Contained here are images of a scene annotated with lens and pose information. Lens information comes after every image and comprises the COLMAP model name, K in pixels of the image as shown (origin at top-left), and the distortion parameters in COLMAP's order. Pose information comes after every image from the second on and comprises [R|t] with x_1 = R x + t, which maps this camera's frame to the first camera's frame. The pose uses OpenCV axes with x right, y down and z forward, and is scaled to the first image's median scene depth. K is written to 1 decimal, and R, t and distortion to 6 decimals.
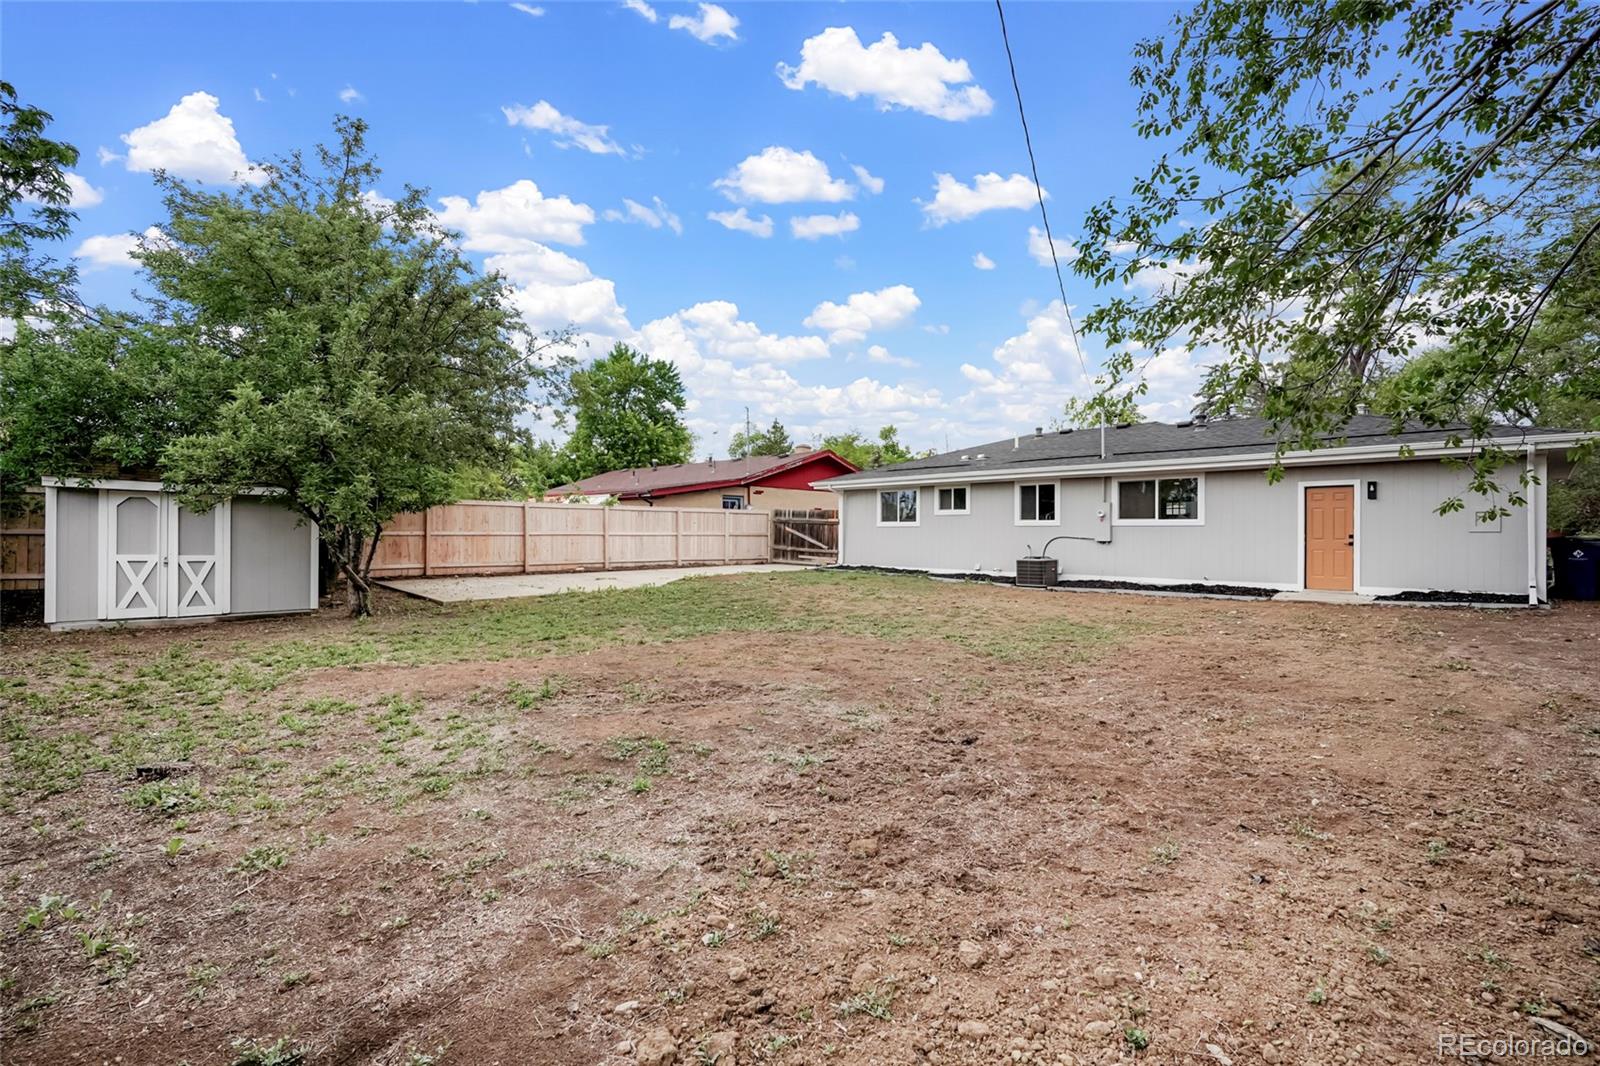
lens RADIAL K [[731.6, 0, 807.6], [0, 731.6, 515.9], [0, 0, 1]] dist [0.000806, 0.000950]
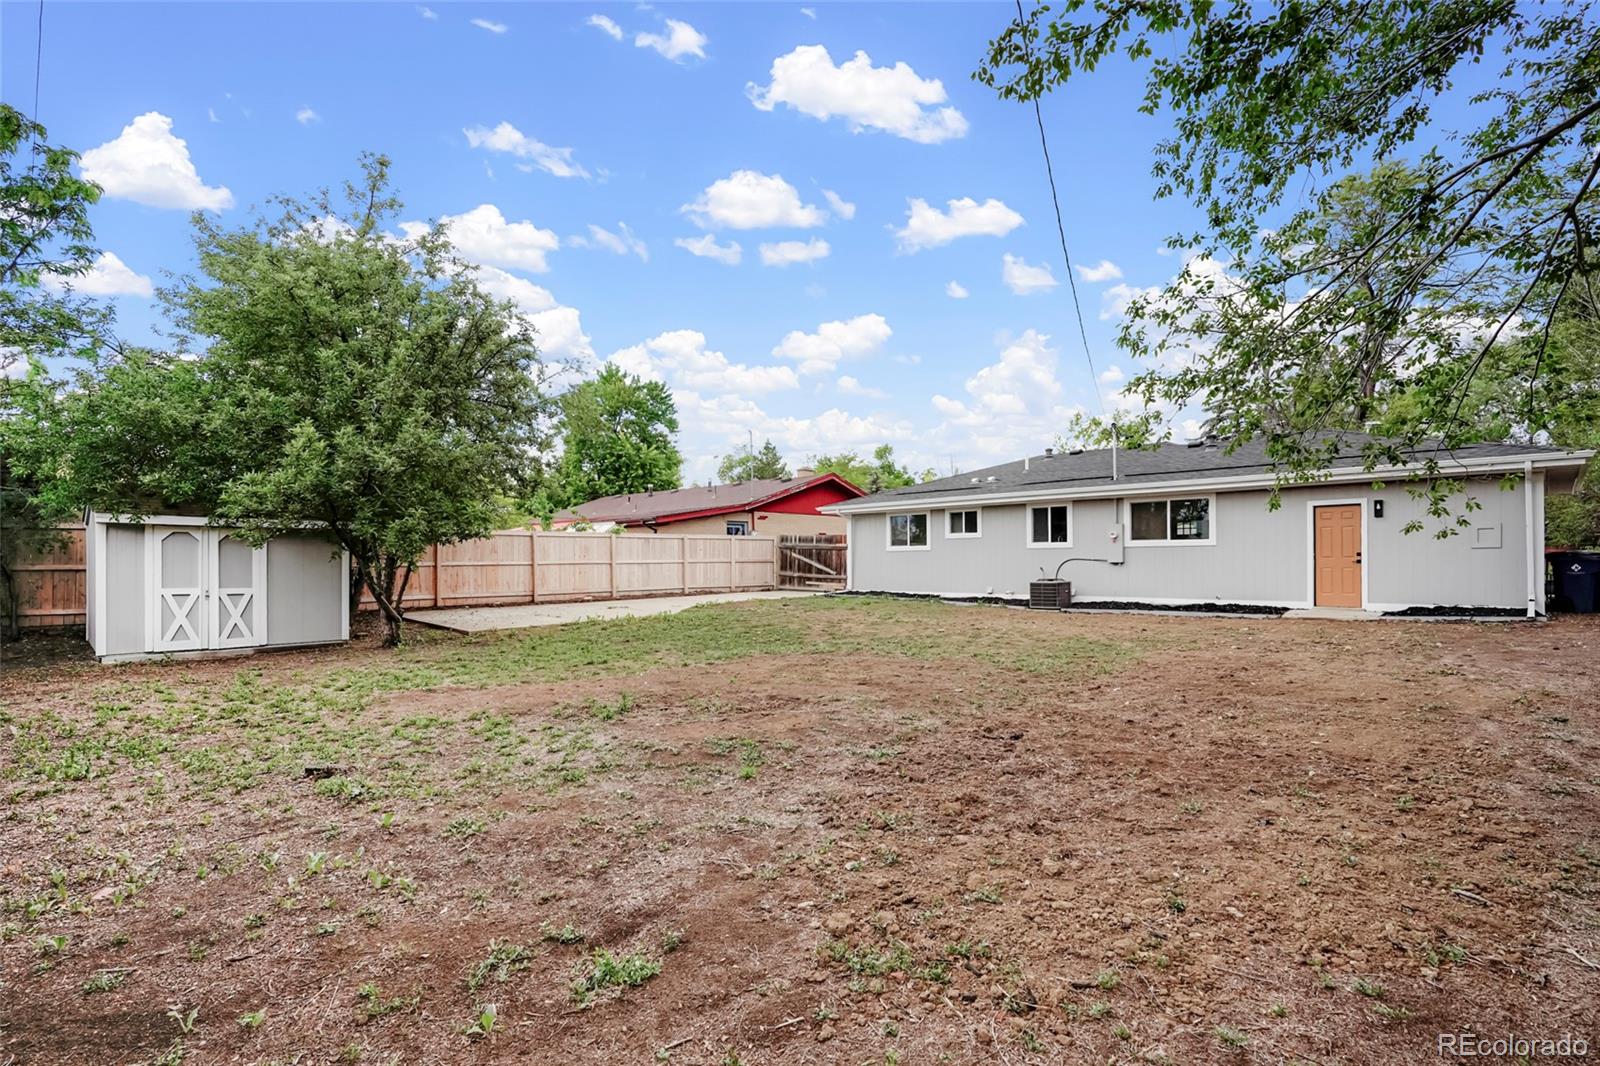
lens RADIAL K [[787.8, 0, 805.2], [0, 787.8, 545.5], [0, 0, 1]] dist [0.001996, 0.000597]
pose [[0.999745, -0.013698, 0.017962, -0.058249], [0.013583, 0.999886, 0.006520, -0.001965], [-0.018049, -0.006275, 0.999817, -0.102695]]
